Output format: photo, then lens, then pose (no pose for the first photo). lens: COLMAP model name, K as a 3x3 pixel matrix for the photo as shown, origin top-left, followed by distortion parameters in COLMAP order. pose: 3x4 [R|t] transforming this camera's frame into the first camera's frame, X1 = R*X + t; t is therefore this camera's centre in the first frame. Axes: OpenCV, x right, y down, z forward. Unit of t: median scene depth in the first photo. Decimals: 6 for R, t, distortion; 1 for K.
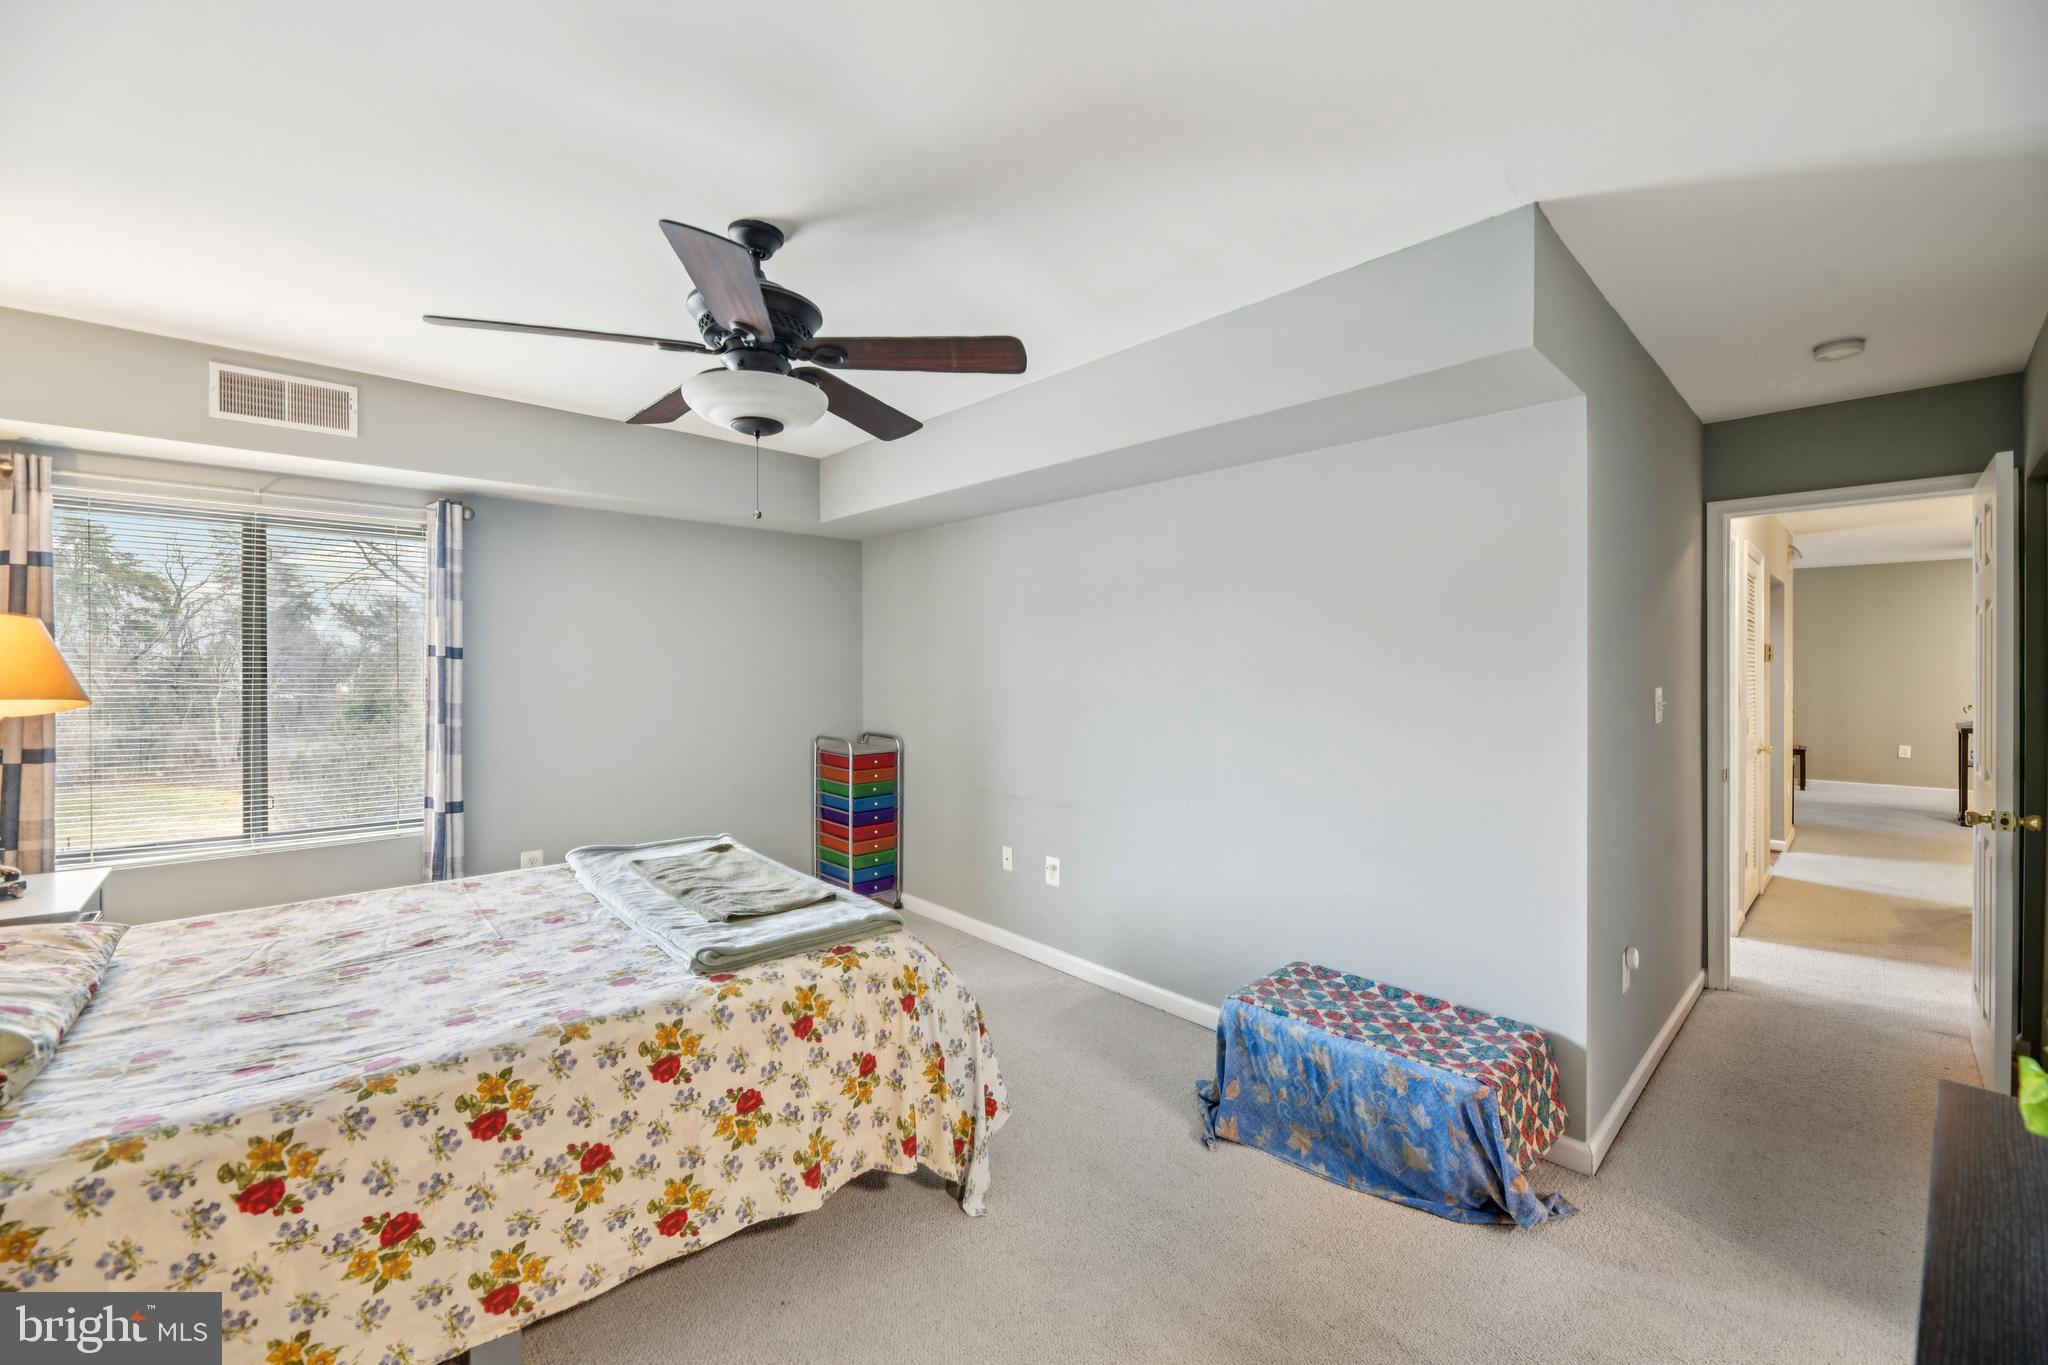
lens RADIAL K [[826.3, 0, 1032.2], [0, 826.3, 674.8], [0, 0, 1]] dist [0.000371, -0.003031]
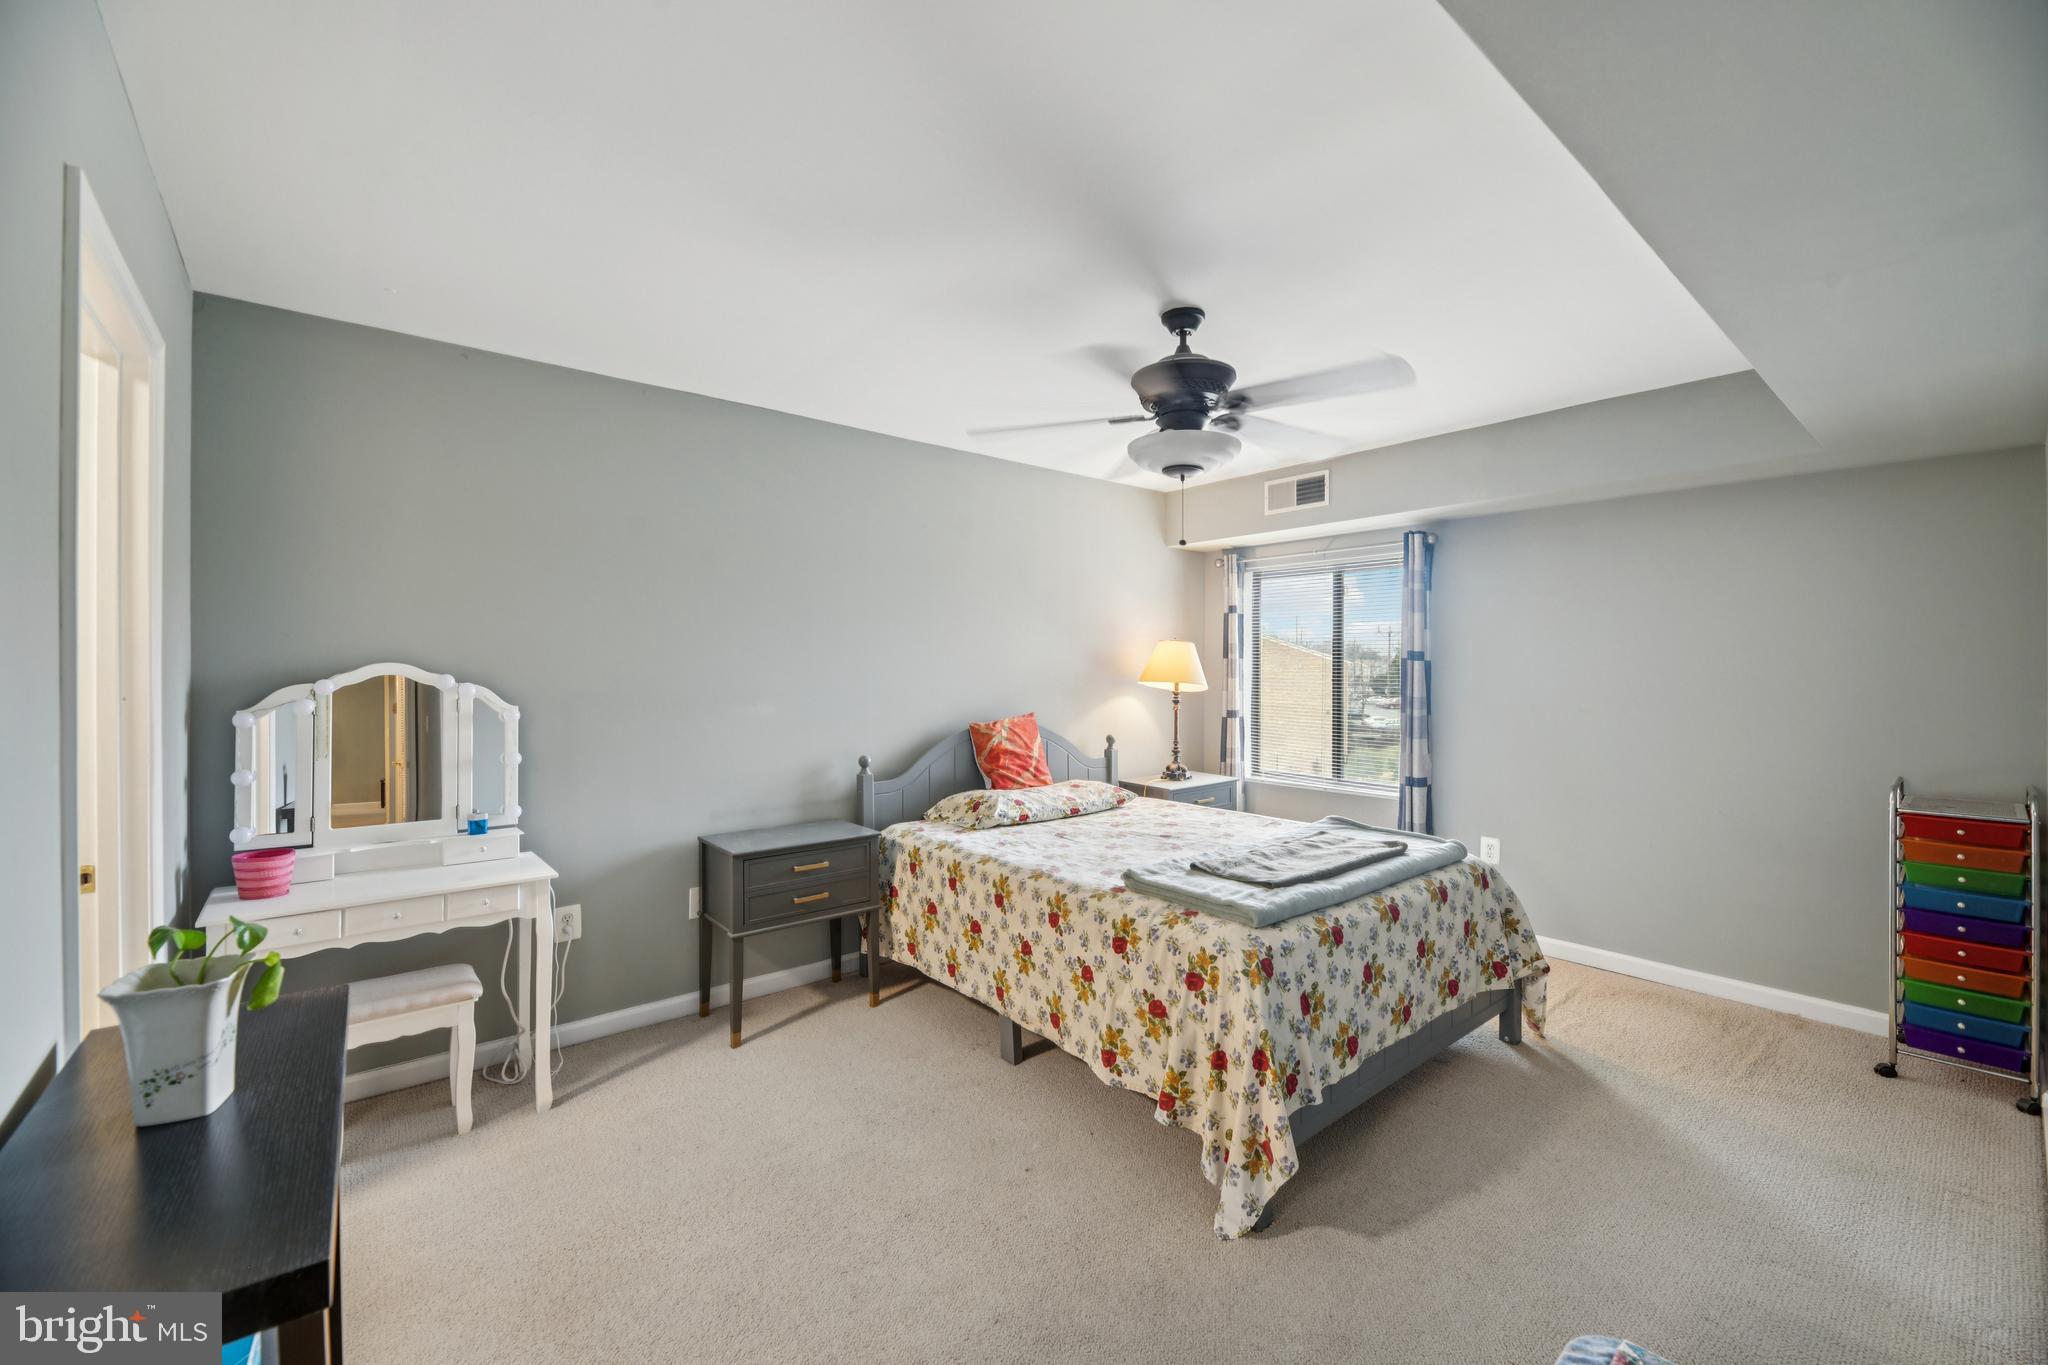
lens RADIAL K [[826.3, 0, 1032.2], [0, 826.3, 674.8], [0, 0, 1]] dist [0.000371, -0.003031]
pose [[-0.055929, 0.006269, -0.998415, 0.976968], [-0.010429, 0.999922, 0.006863, -0.001171], [0.998380, 0.010796, -0.055860, 0.899360]]
